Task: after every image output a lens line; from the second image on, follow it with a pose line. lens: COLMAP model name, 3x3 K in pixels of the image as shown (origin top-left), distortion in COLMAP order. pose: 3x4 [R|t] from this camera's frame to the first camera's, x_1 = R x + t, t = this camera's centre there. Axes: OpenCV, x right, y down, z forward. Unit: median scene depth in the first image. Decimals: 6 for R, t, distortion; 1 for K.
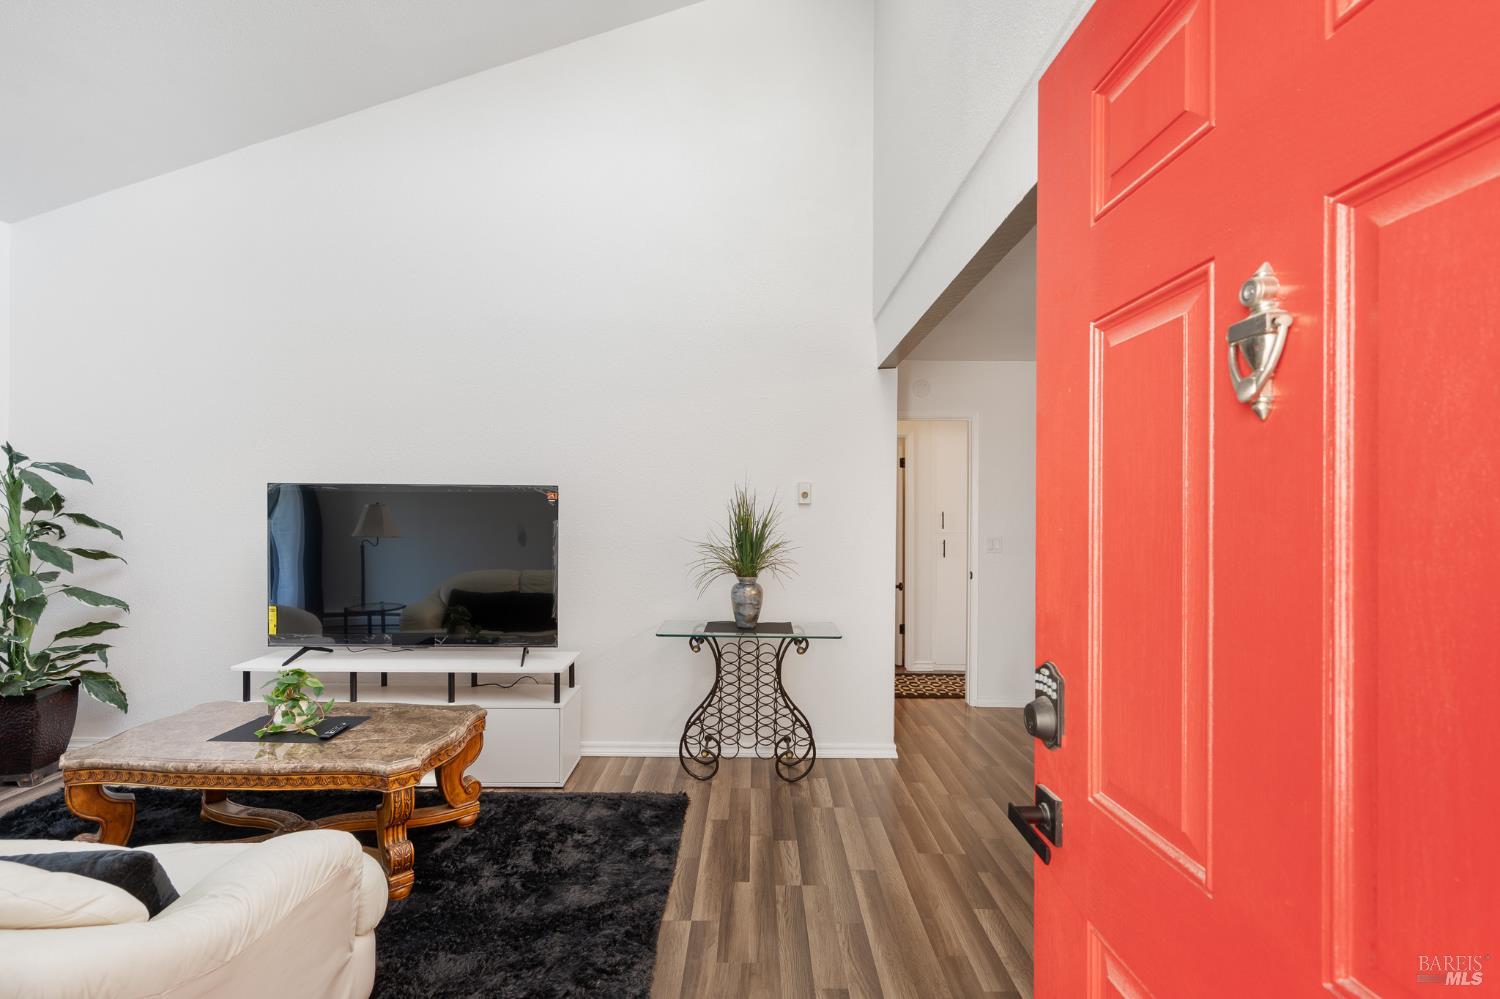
lens RADIAL K [[682.8, 0, 757.2], [0, 682.8, 498.5], [0, 0, 1]] dist [-0.001127, 0.000828]
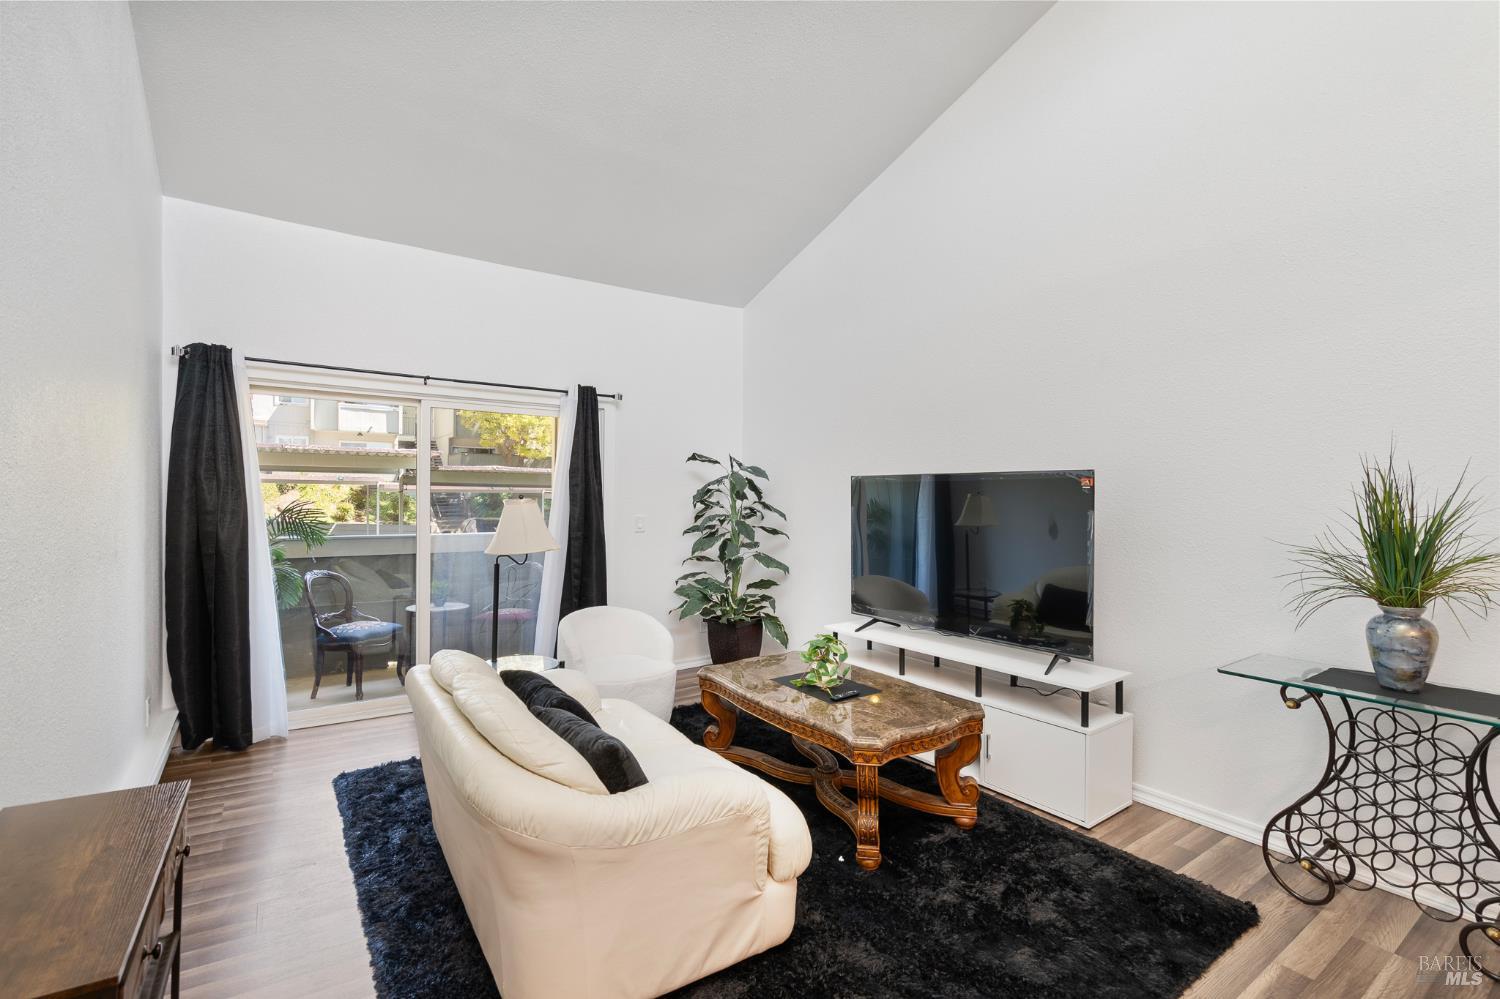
lens RADIAL K [[682.8, 0, 757.2], [0, 682.8, 498.5], [0, 0, 1]] dist [-0.001127, 0.000828]
pose [[0.572549, -0.002454, -0.819867, 0.168207], [0.011764, 0.999917, 0.005222, 0.008335], [0.819786, -0.012635, 0.572530, 0.191520]]
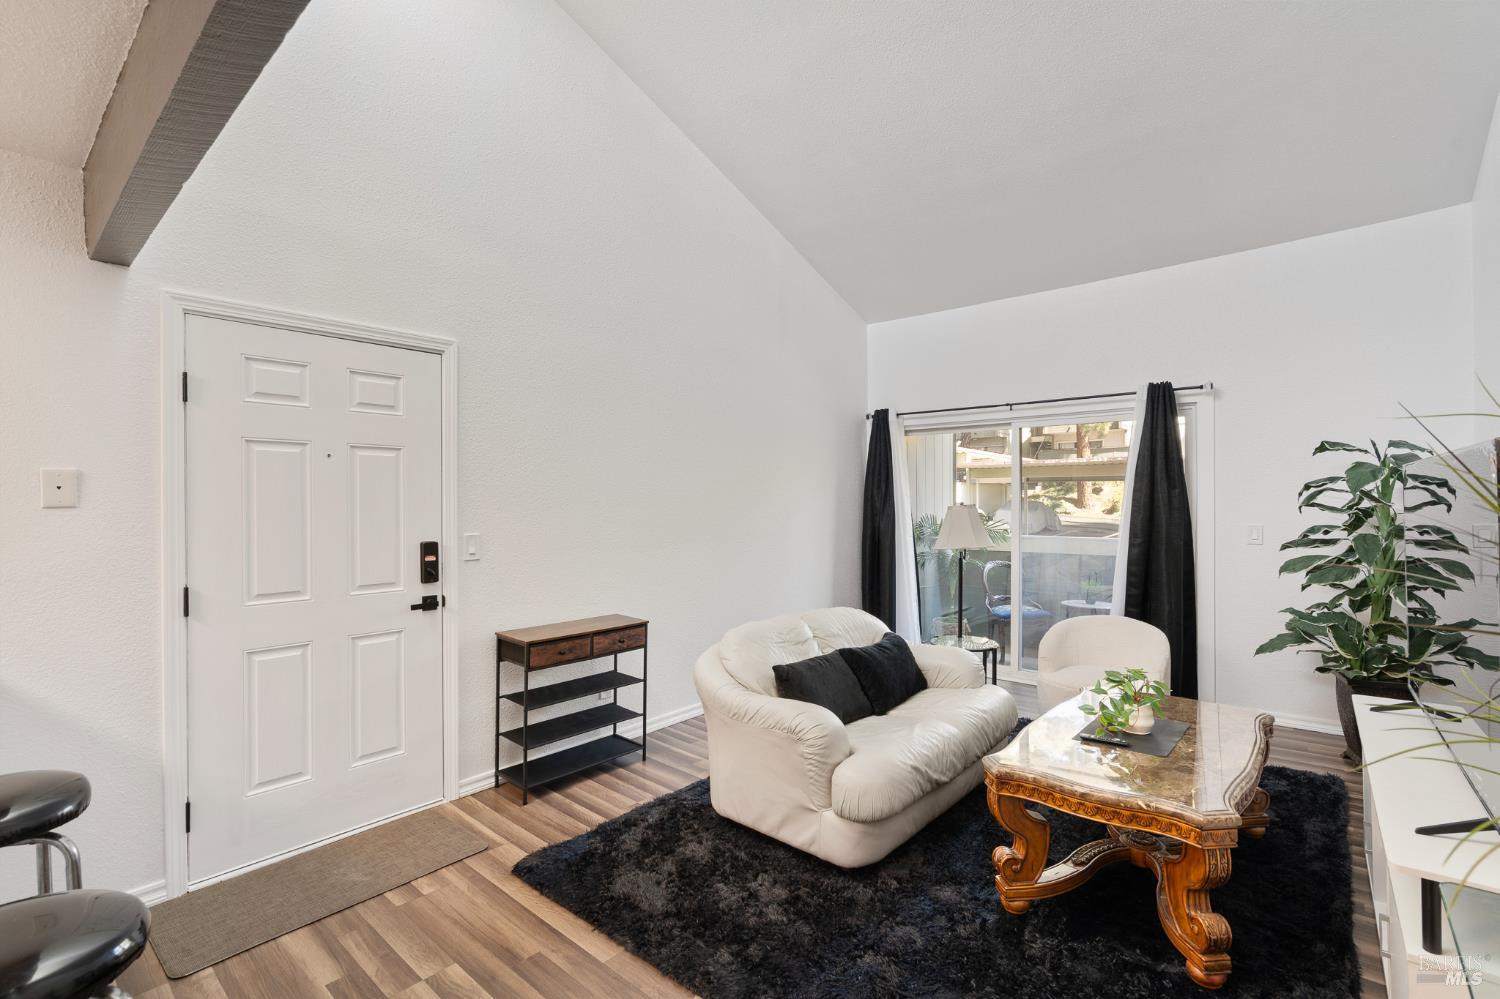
lens RADIAL K [[682.8, 0, 757.2], [0, 682.8, 498.5], [0, 0, 1]] dist [-0.001127, 0.000828]
pose [[-0.634509, -0.008874, -0.772865, 0.314656], [0.014793, 0.999611, -0.023623, 0.022019], [0.772774, -0.026422, -0.634131, 0.968243]]
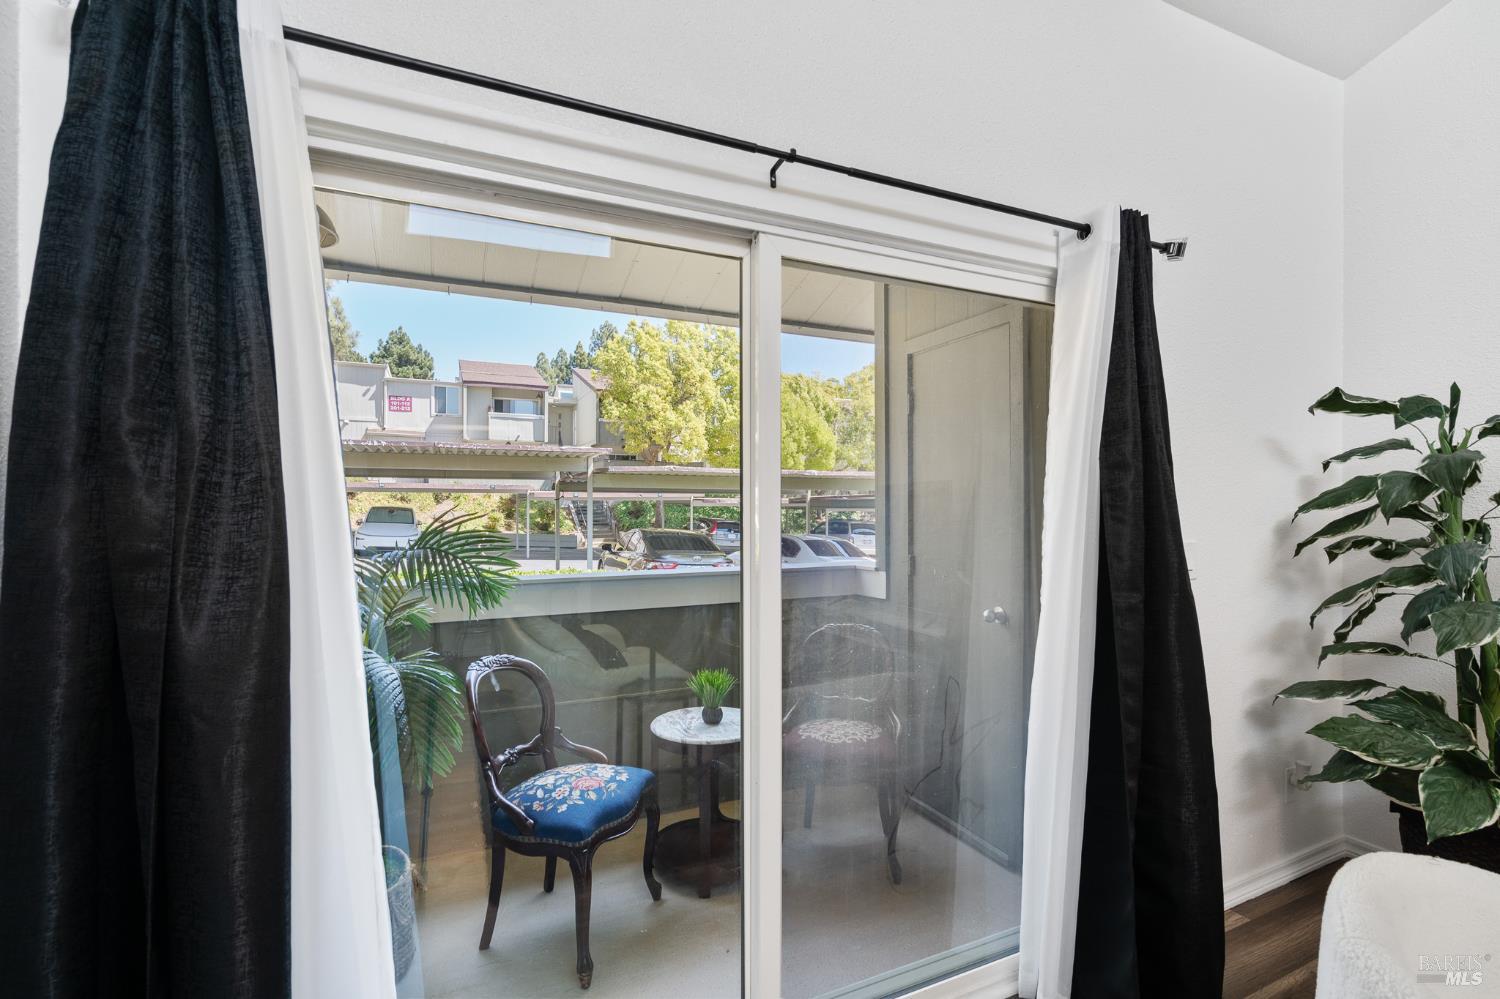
lens RADIAL K [[682.8, 0, 757.2], [0, 682.8, 498.5], [0, 0, 1]] dist [-0.001127, 0.000828]
pose [[0.423552, -0.015191, -0.905744, -0.858368], [0.020343, 0.999767, -0.007255, 0.007492], [0.905643, -0.015353, 0.423762, 0.209568]]
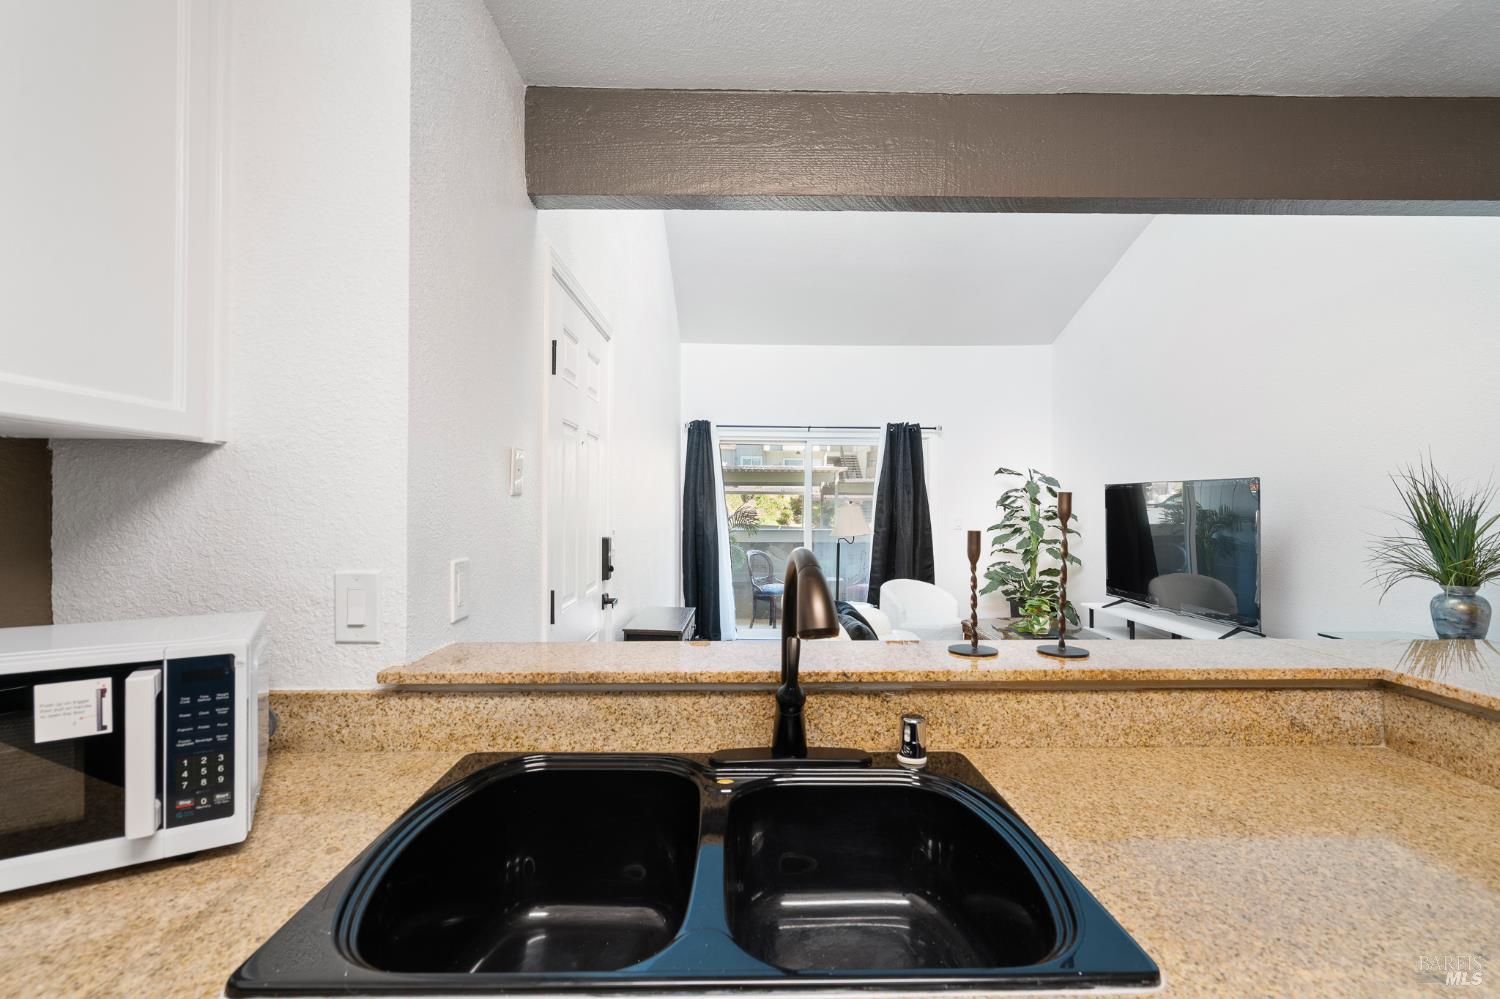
lens RADIAL K [[682.8, 0, 757.2], [0, 682.8, 498.5], [0, 0, 1]] dist [-0.001127, 0.000828]
pose [[0.015890, -0.014018, -0.999775, 0.780081], [0.016661, 0.999767, -0.013753, 0.016396], [0.999735, -0.016439, 0.016120, 0.231173]]
